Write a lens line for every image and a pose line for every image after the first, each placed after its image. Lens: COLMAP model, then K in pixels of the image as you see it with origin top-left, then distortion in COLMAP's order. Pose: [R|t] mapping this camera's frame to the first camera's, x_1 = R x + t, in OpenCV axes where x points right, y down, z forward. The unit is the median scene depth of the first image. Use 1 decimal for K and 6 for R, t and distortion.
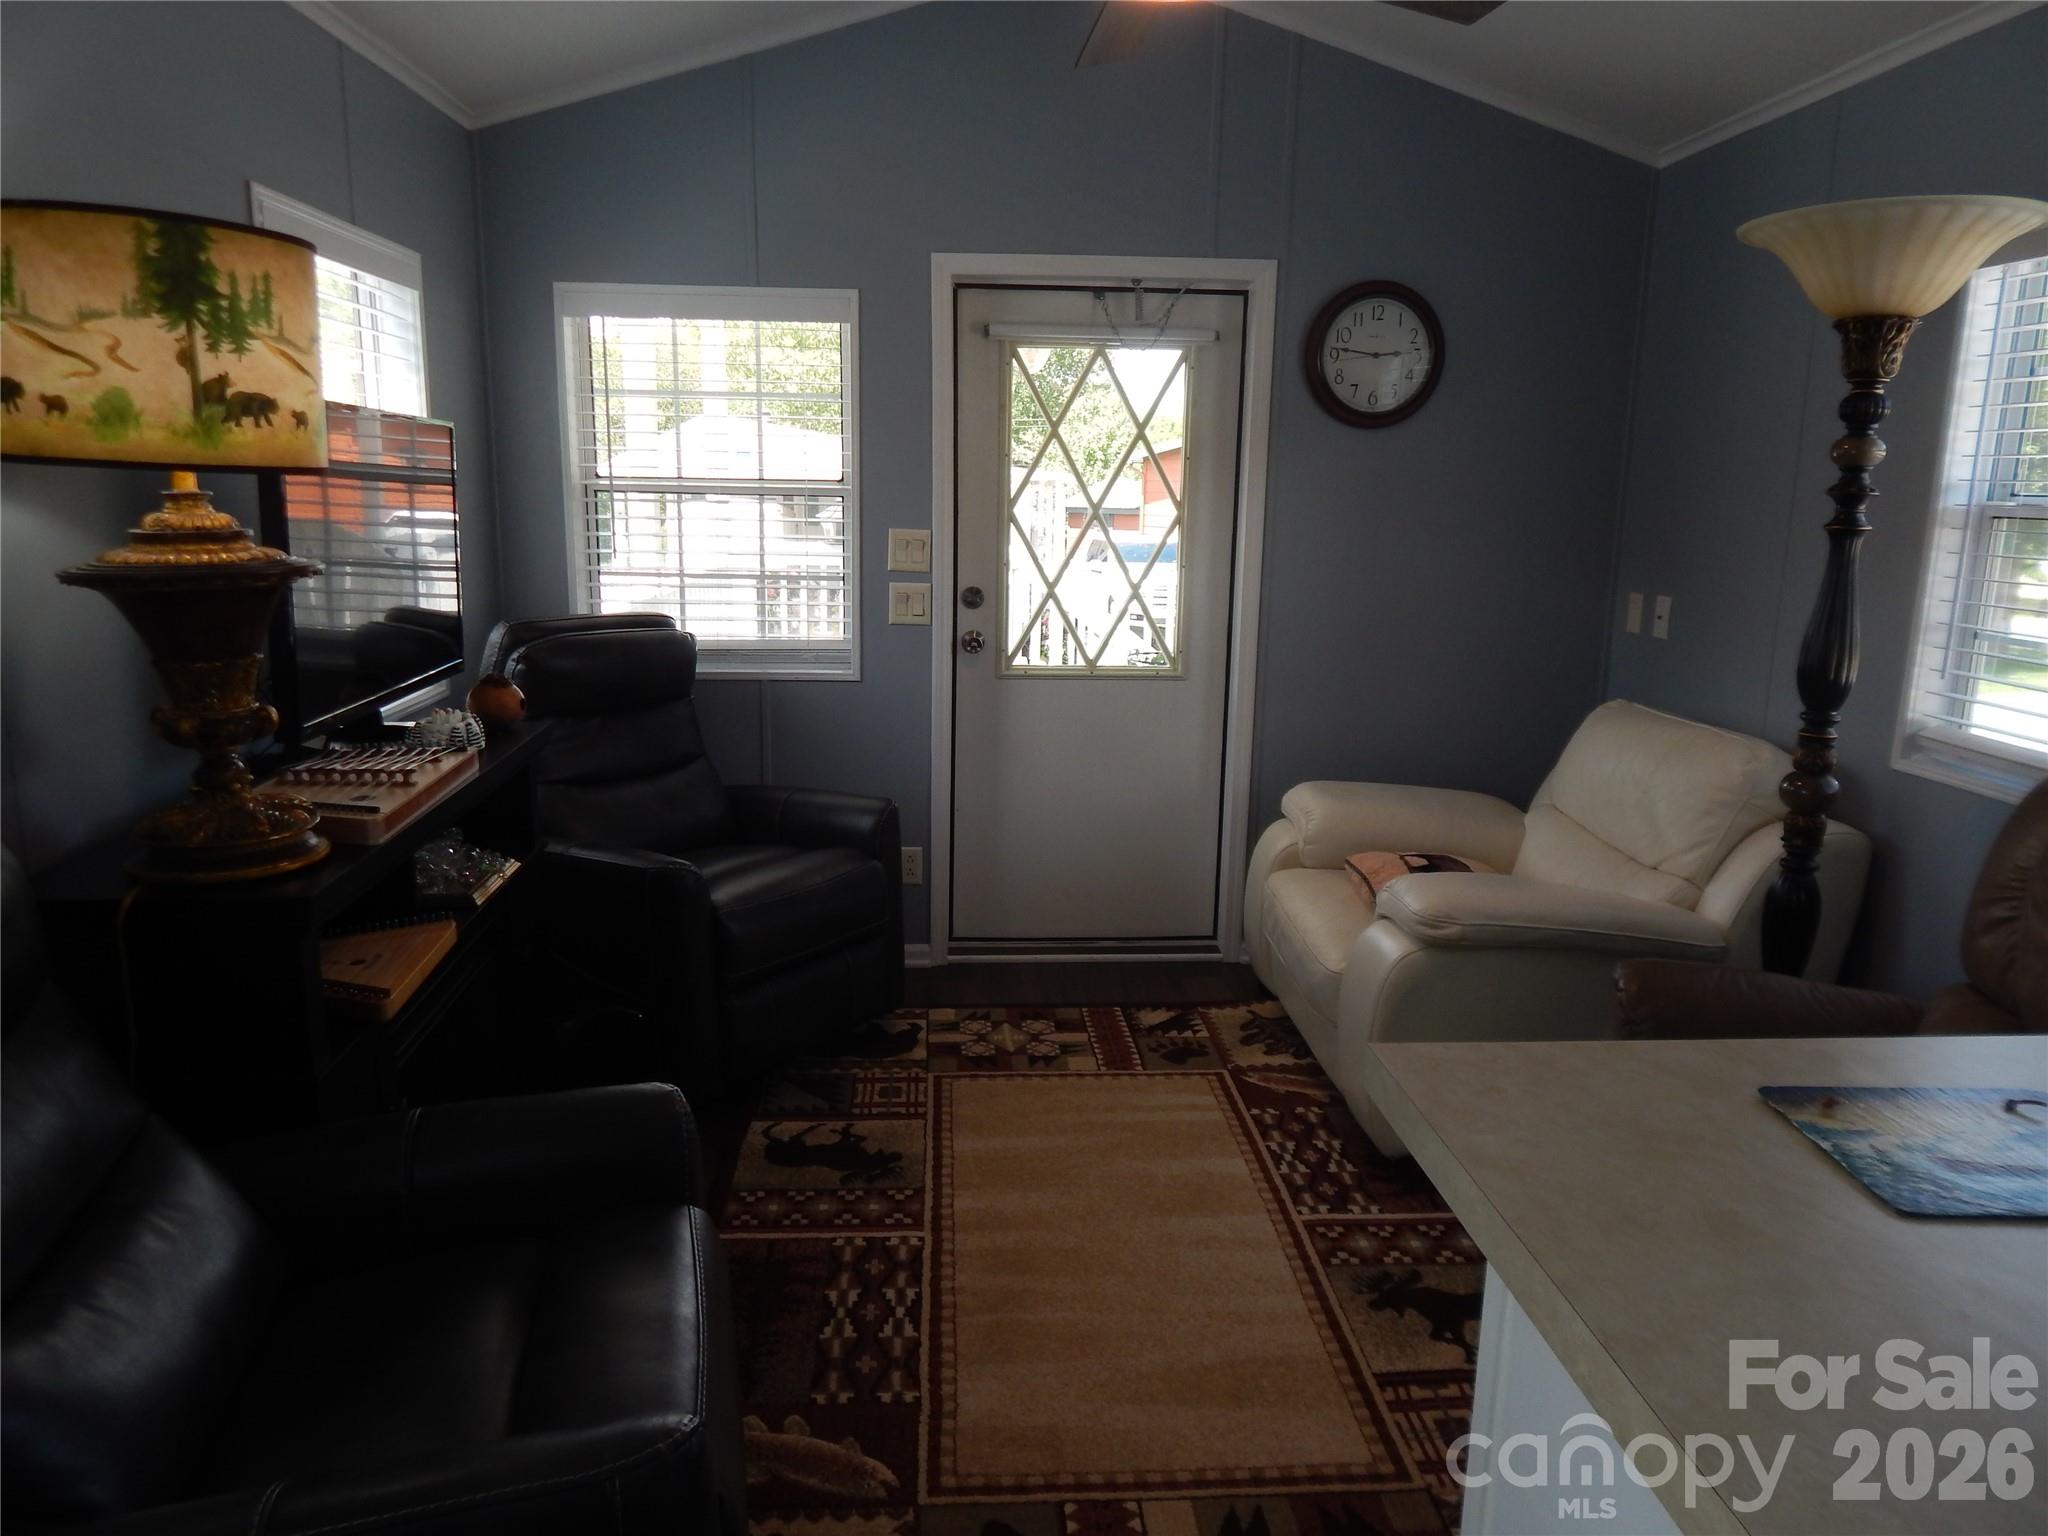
lens RADIAL K [[1352.0, 0, 1026.2], [0, 1352.0, 763.5], [0, 0, 1]] dist [0.004291, -0.001079]
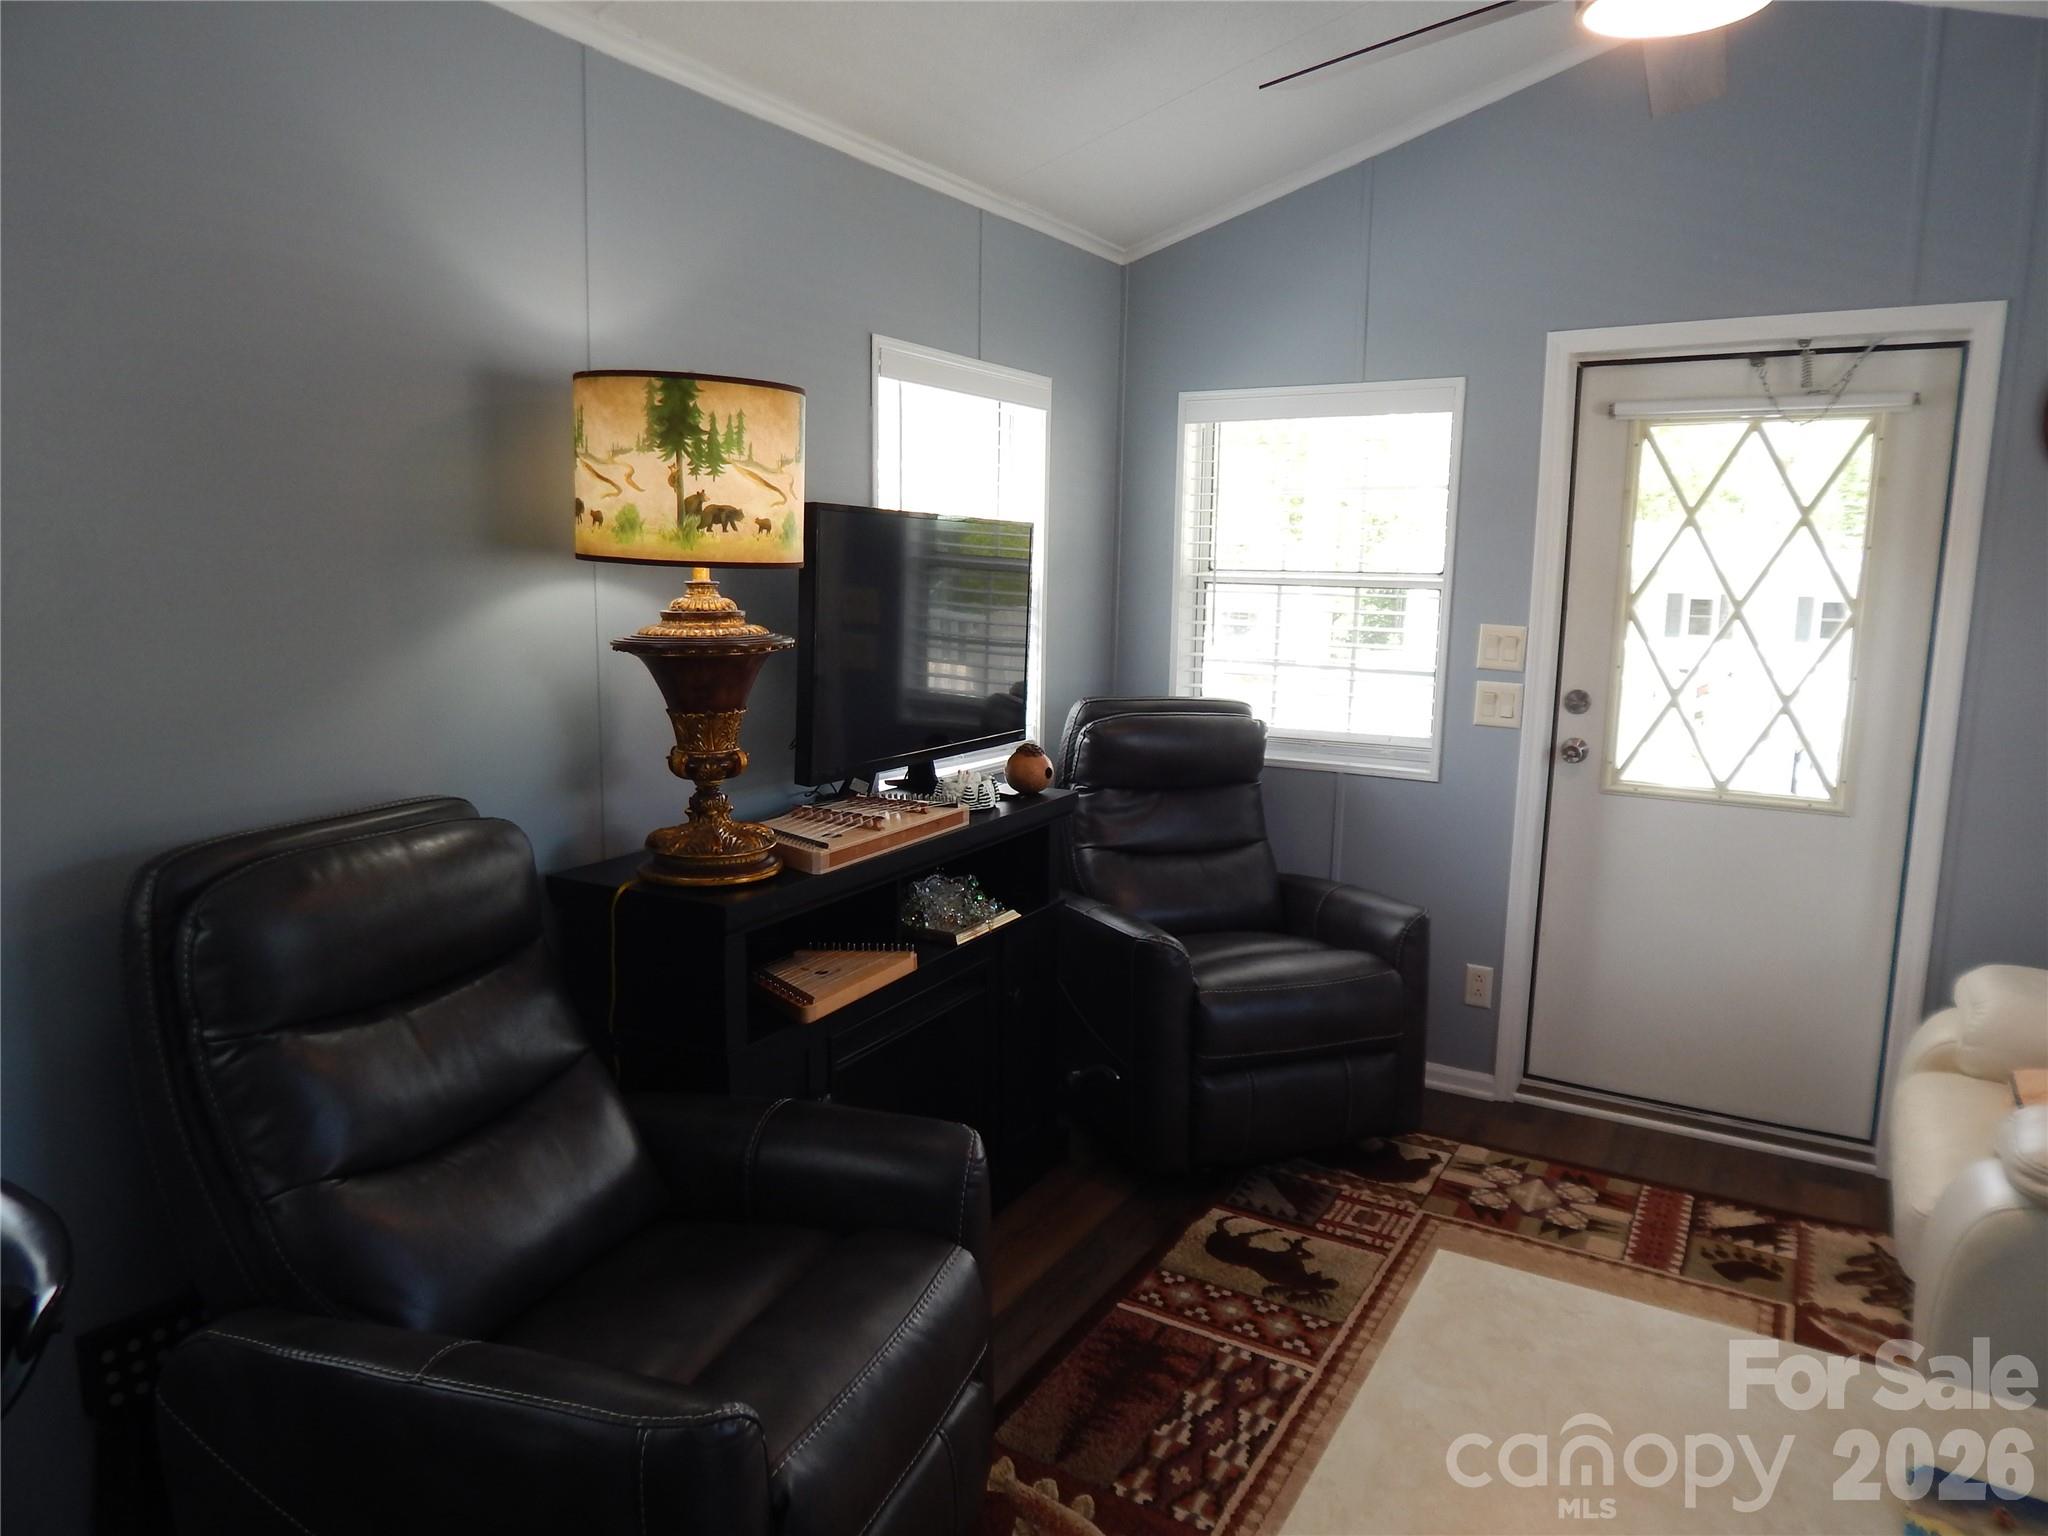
lens RADIAL K [[1352.0, 0, 1017.7], [0, 1352.0, 765.2], [0, 0, 1]] dist [0.004291, -0.001079]
pose [[0.829257, 0.082263, -0.552780, 0.177873], [-0.117476, 0.992666, -0.028508, -0.012577], [0.546381, 0.088579, 0.832839, 0.052814]]
